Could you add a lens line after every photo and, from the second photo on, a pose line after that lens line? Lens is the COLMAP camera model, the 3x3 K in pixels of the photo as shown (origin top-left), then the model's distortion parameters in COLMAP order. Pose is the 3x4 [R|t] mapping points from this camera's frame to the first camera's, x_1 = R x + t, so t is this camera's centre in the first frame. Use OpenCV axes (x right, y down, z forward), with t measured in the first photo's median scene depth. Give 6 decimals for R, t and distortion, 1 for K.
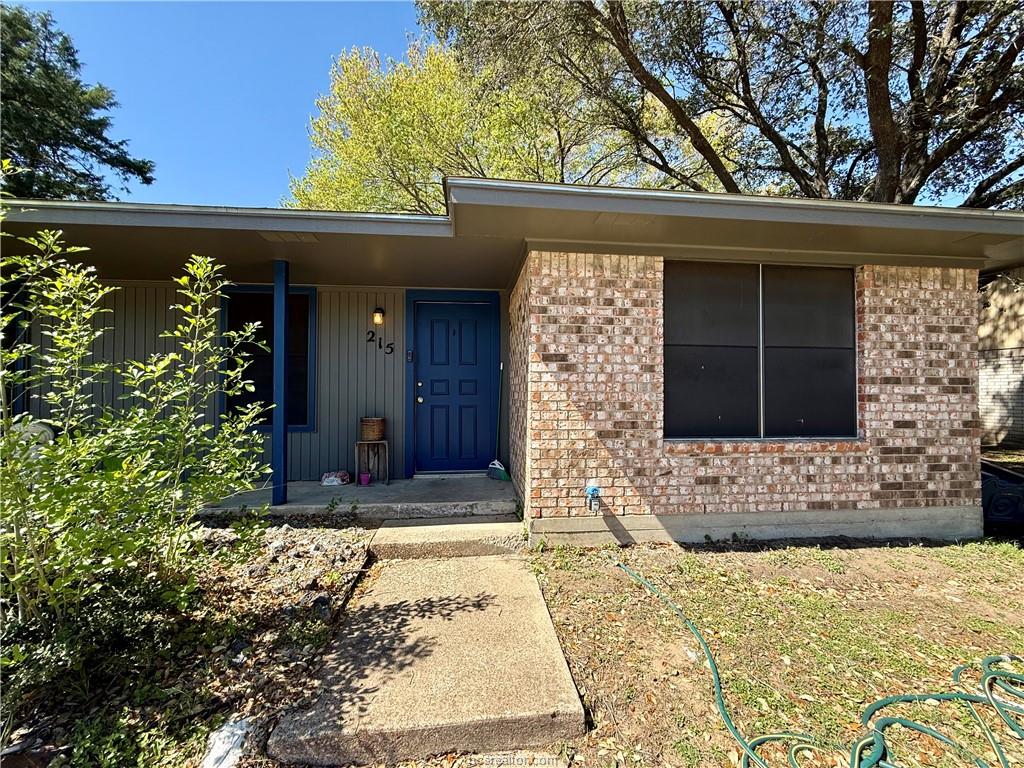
lens RADIAL K [[416.5, 0, 490.5], [0, 416.5, 384.8], [0, 0, 1]] dist [0.000033, -0.000285]
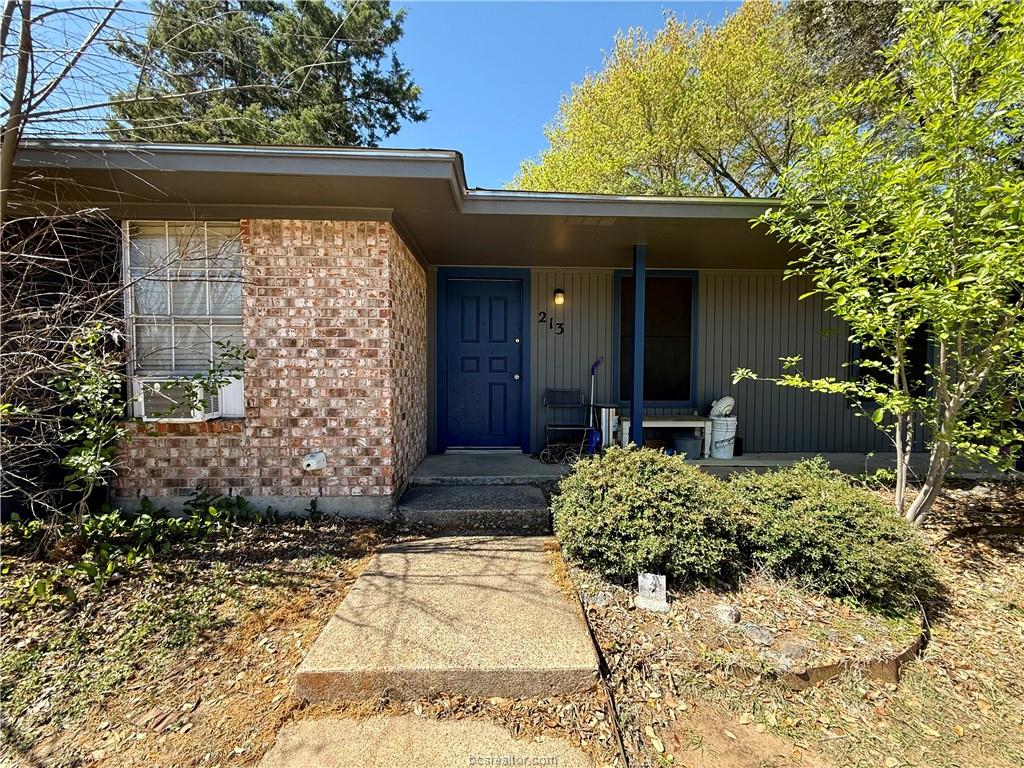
lens RADIAL K [[416.5, 0, 490.5], [0, 416.5, 384.8], [0, 0, 1]] dist [0.000033, -0.000285]
pose [[0.997875, 0.007534, -0.064714, -1.947145], [-0.004128, 0.998607, 0.052599, 0.002329], [0.065020, -0.052220, 0.996517, -0.245079]]
